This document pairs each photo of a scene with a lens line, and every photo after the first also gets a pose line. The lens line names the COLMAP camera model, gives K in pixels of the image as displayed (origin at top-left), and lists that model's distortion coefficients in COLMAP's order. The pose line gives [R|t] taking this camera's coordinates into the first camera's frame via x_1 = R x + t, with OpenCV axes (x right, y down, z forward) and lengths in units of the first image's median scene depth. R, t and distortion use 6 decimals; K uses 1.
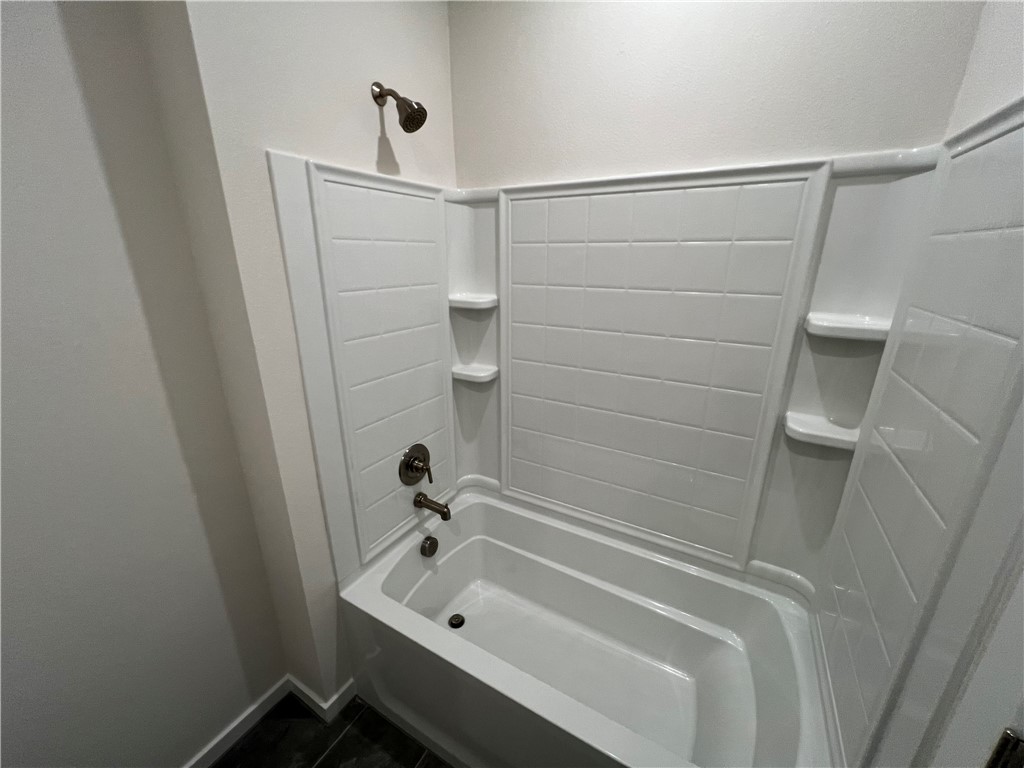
lens RADIAL K [[409.5, 0, 512.0], [0, 409.5, 384.0], [0, 0, 1]] dist [0.000054, -0.000180]
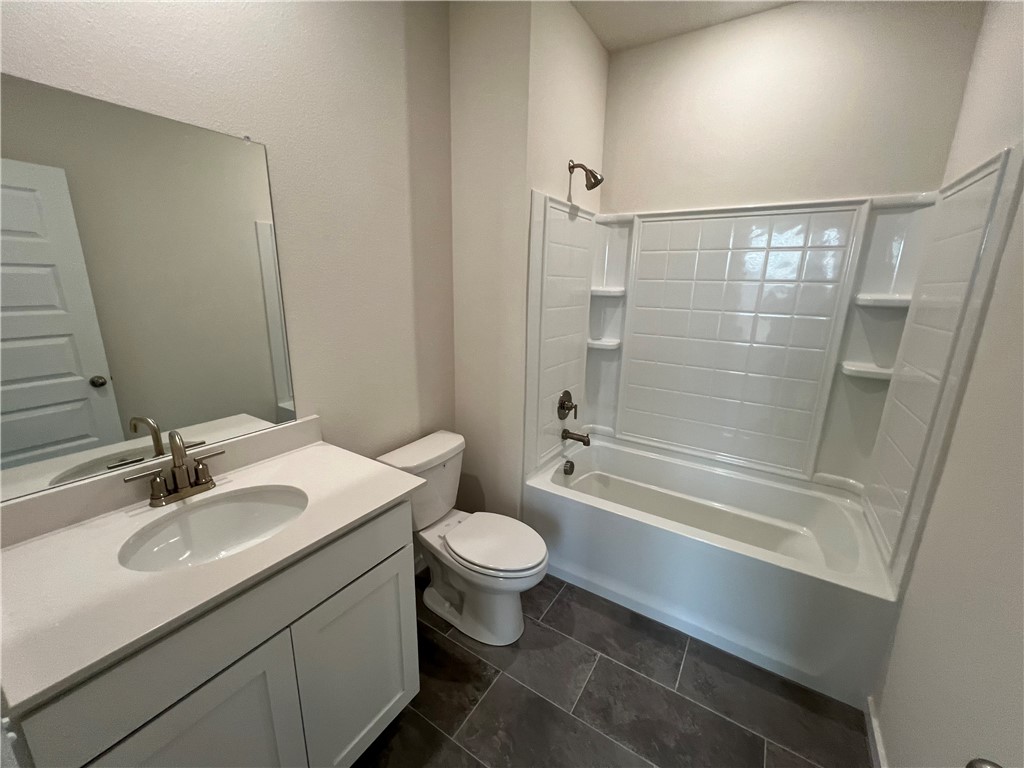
lens RADIAL K [[409.5, 0, 512.0], [0, 409.5, 384.0], [0, 0, 1]] dist [0.000054, -0.000180]
pose [[0.998834, 0.030148, -0.037700, -0.417406], [-0.032470, 0.997512, -0.062573, 0.248305], [0.035719, 0.063724, 0.997328, -0.464711]]
